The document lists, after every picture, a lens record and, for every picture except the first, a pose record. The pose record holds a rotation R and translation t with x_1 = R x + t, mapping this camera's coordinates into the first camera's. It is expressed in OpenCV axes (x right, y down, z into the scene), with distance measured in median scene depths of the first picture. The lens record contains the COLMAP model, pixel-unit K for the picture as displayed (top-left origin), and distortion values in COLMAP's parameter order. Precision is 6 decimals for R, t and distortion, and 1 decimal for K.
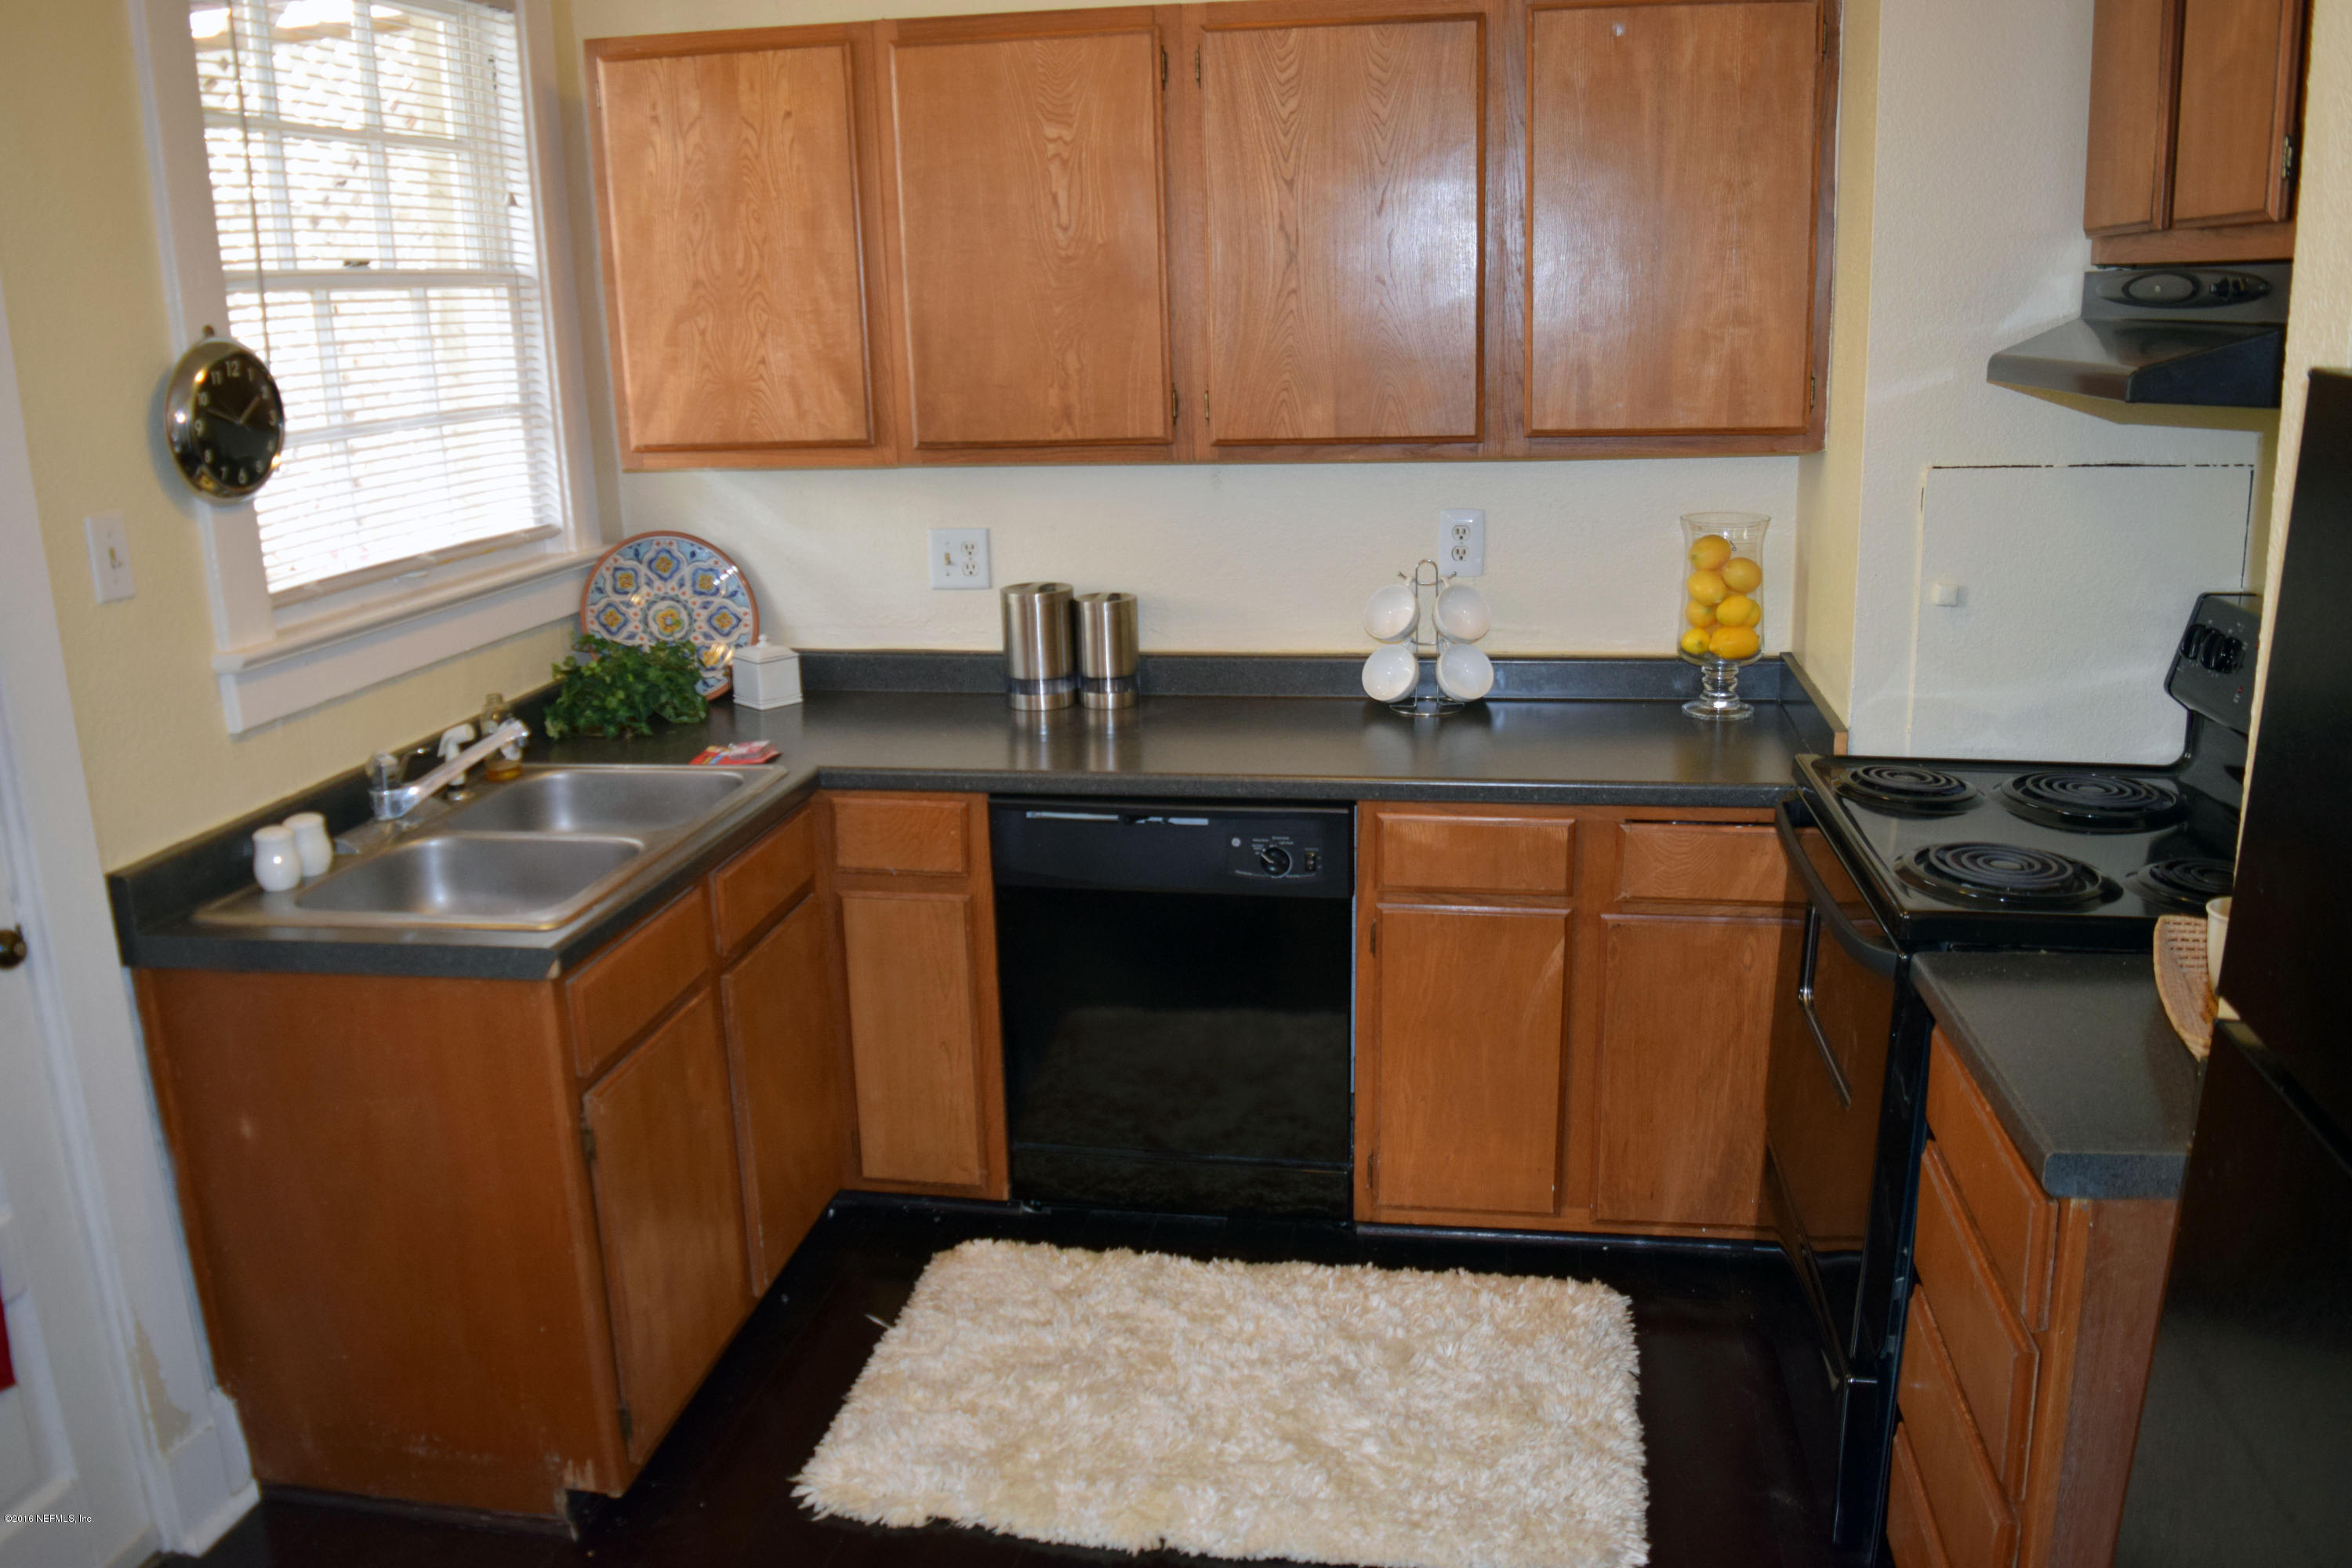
lens RADIAL K [[1888.5, 0, 1176.0], [0, 1888.5, 784.0], [0, 0, 1]] dist [-0.088005, 0.025592]
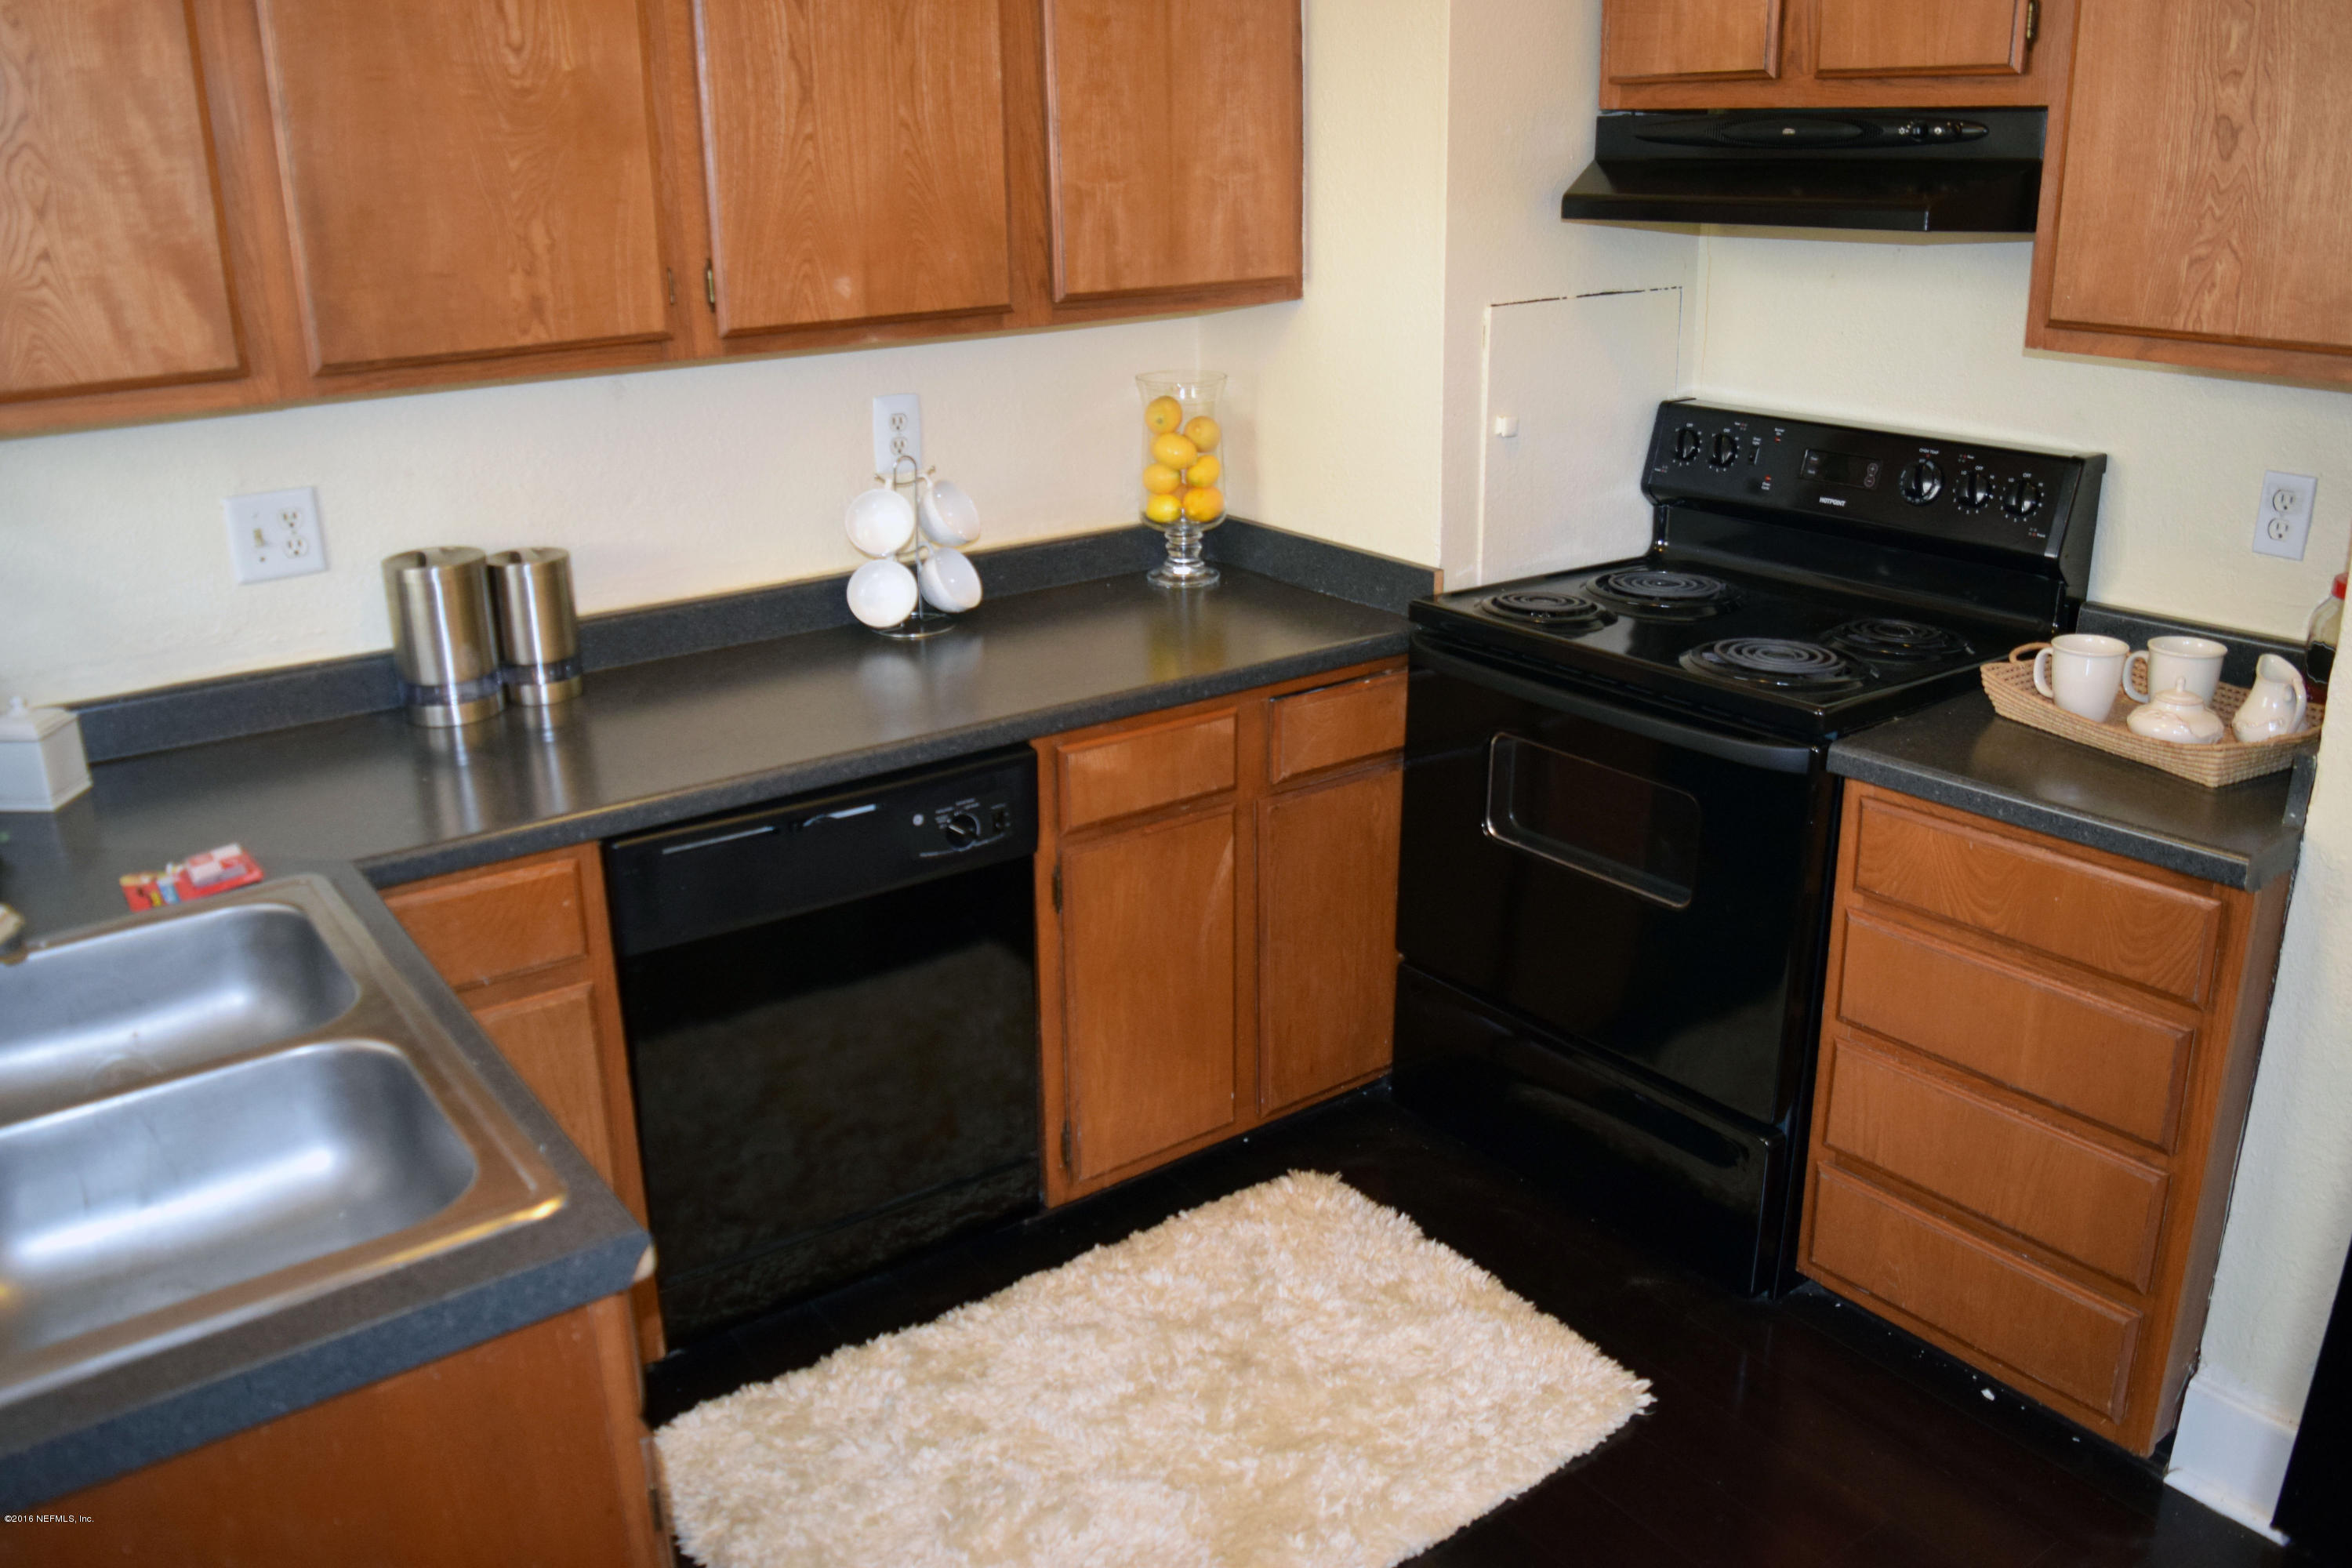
lens RADIAL K [[1888.5, 0, 1176.0], [0, 1888.5, 784.0], [0, 0, 1]] dist [-0.088005, 0.025592]
pose [[0.694365, -0.224478, 0.683715, -0.421922], [0.181529, 0.974015, 0.135432, -0.070596], [-0.696350, 0.030075, 0.717072, 0.319350]]
